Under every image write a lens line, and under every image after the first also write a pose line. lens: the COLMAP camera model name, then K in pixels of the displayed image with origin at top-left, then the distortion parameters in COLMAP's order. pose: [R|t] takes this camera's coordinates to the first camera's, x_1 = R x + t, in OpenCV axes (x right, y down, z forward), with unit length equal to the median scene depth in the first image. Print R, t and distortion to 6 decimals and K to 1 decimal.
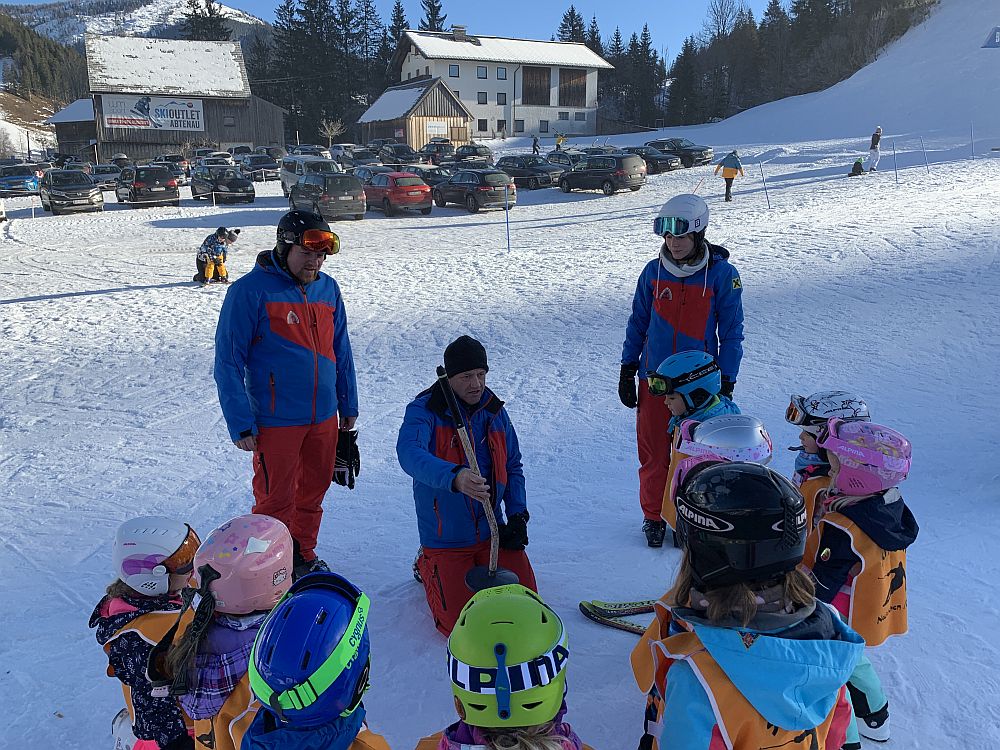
lens RADIAL K [[755.5, 0, 491.9], [0, 755.5, 364.6], [0, 0, 1]] dist [0.005904, -0.008244]
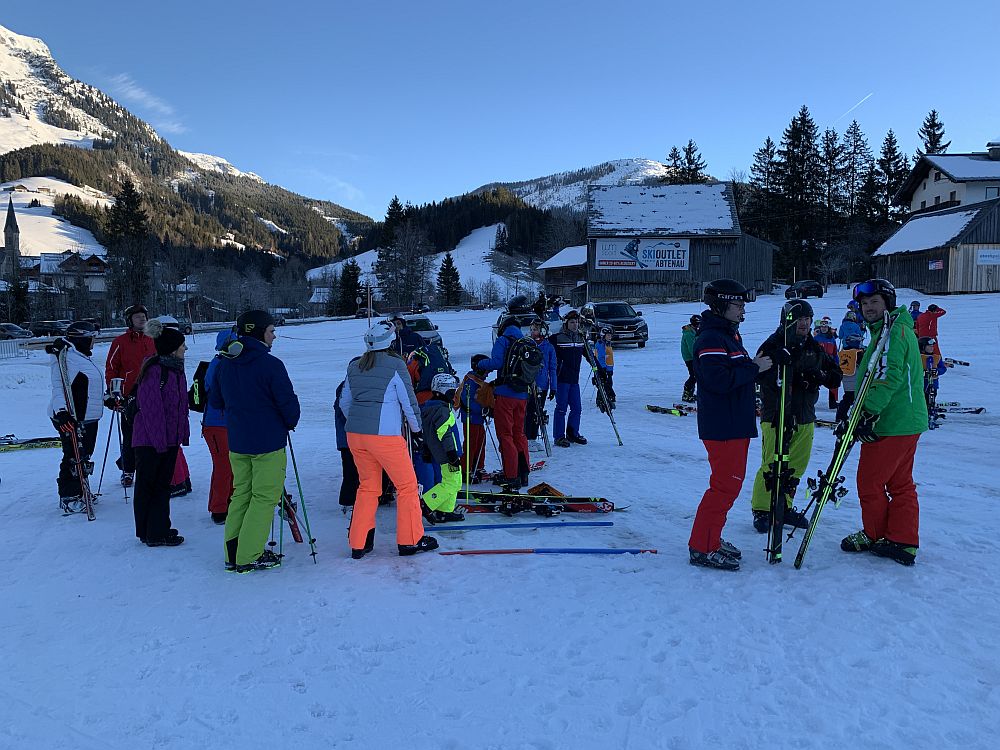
lens RADIAL K [[755.5, 0, 491.9], [0, 755.5, 364.6], [0, 0, 1]] dist [0.005904, -0.008244]
pose [[0.854007, 0.043074, -0.518476, -0.072931], [-0.137666, 0.979754, -0.145361, -0.011818], [0.501718, 0.195516, 0.842646, 0.066176]]
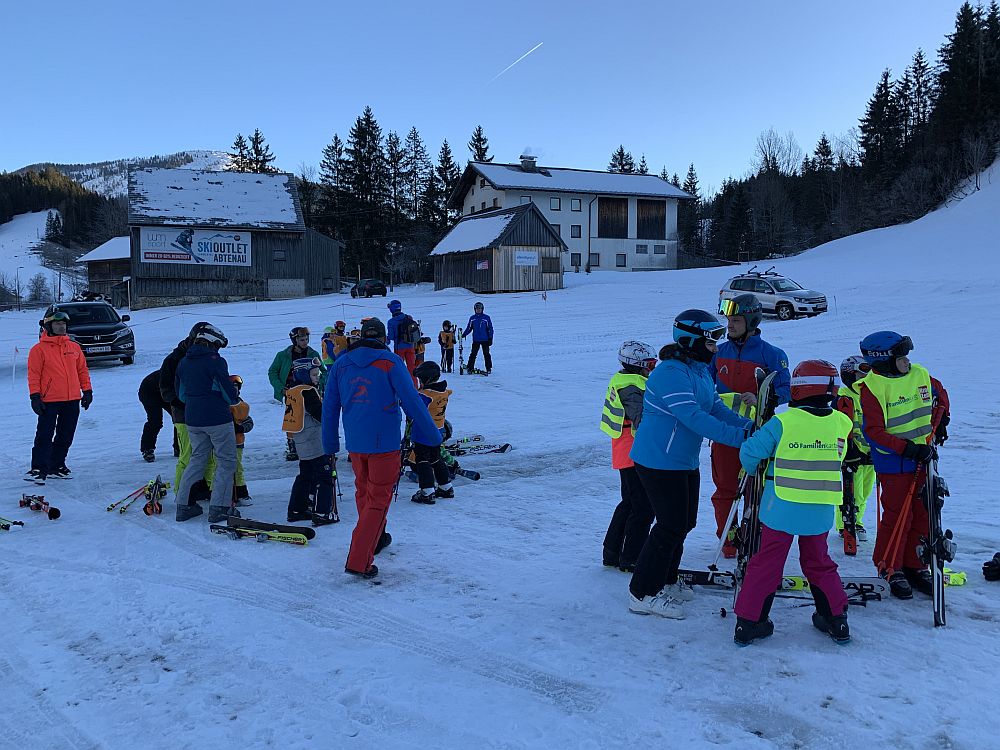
lens RADIAL K [[746.3, 0, 487.5], [0, 746.3, 376.5], [0, 0, 1]] dist [0.020825, -0.002720]
pose [[0.999689, -0.002604, -0.024813, -0.067380], [-0.001494, 0.986509, -0.163700, -0.030663], [0.024904, 0.163687, 0.986198, 0.133079]]
